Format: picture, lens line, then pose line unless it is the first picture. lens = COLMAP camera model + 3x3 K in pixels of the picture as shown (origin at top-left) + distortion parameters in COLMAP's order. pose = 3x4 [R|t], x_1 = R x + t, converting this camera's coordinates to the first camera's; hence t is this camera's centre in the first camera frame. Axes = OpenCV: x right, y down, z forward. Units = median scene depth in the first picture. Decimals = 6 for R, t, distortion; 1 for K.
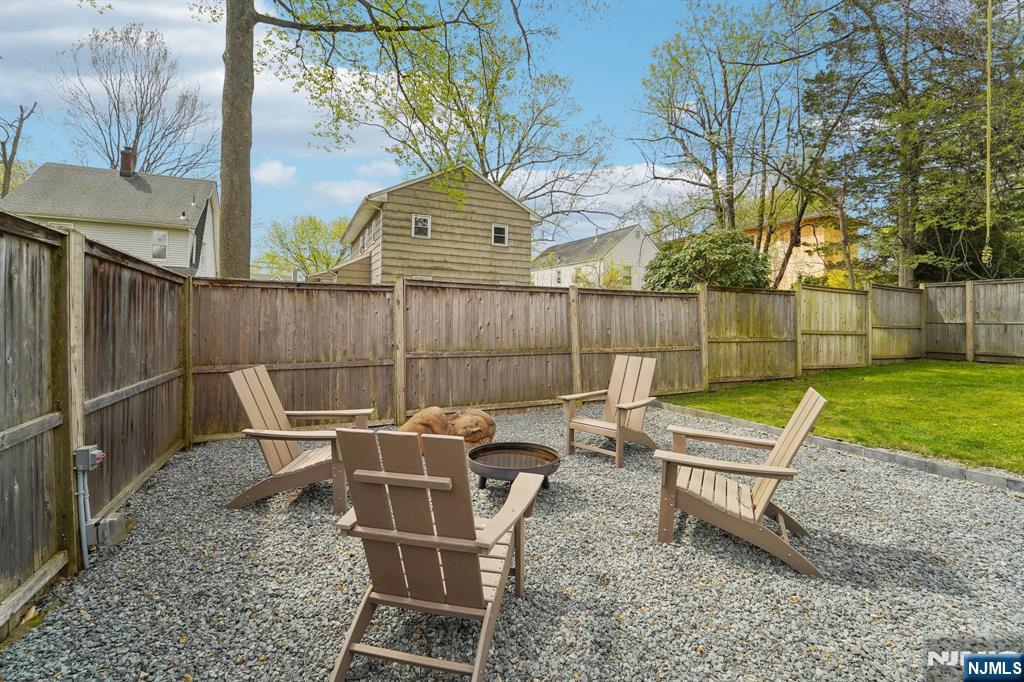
lens RADIAL K [[444.7, 0, 507.4], [0, 444.7, 319.3], [0, 0, 1]] dist [-0.020661, -0.002091]
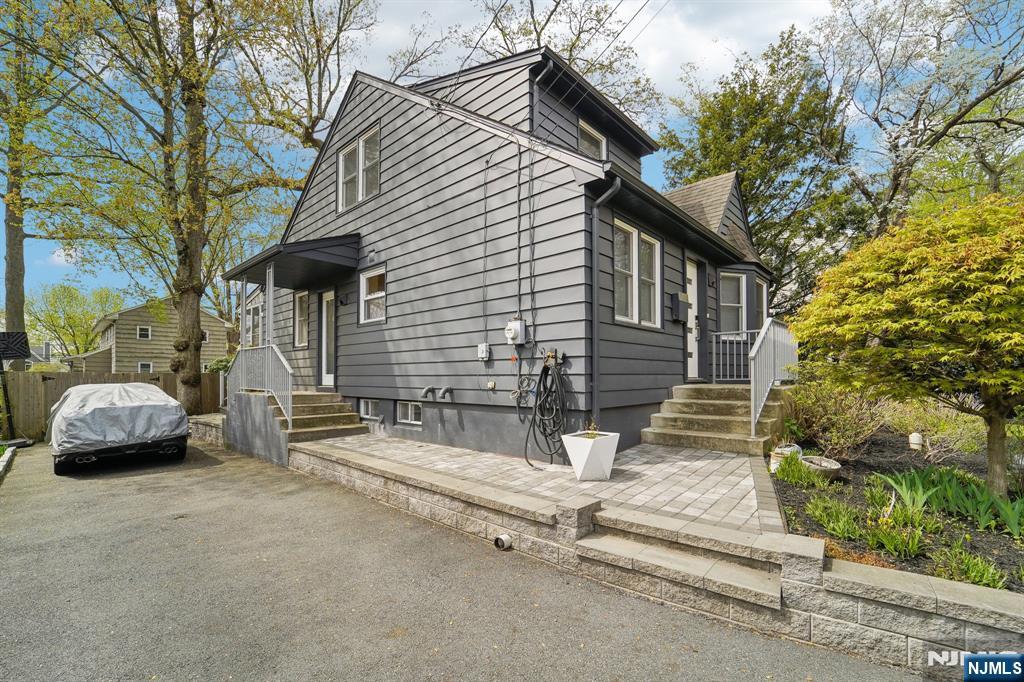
lens RADIAL K [[444.7, 0, 510.9], [0, 444.7, 376.5], [0, 0, 1]] dist [-0.020661, -0.002091]
pose [[0.930136, -0.023246, 0.366478, 0.709234], [0.024490, 0.999699, 0.001253, -0.011655], [-0.366397, 0.007809, 0.930426, -1.545065]]
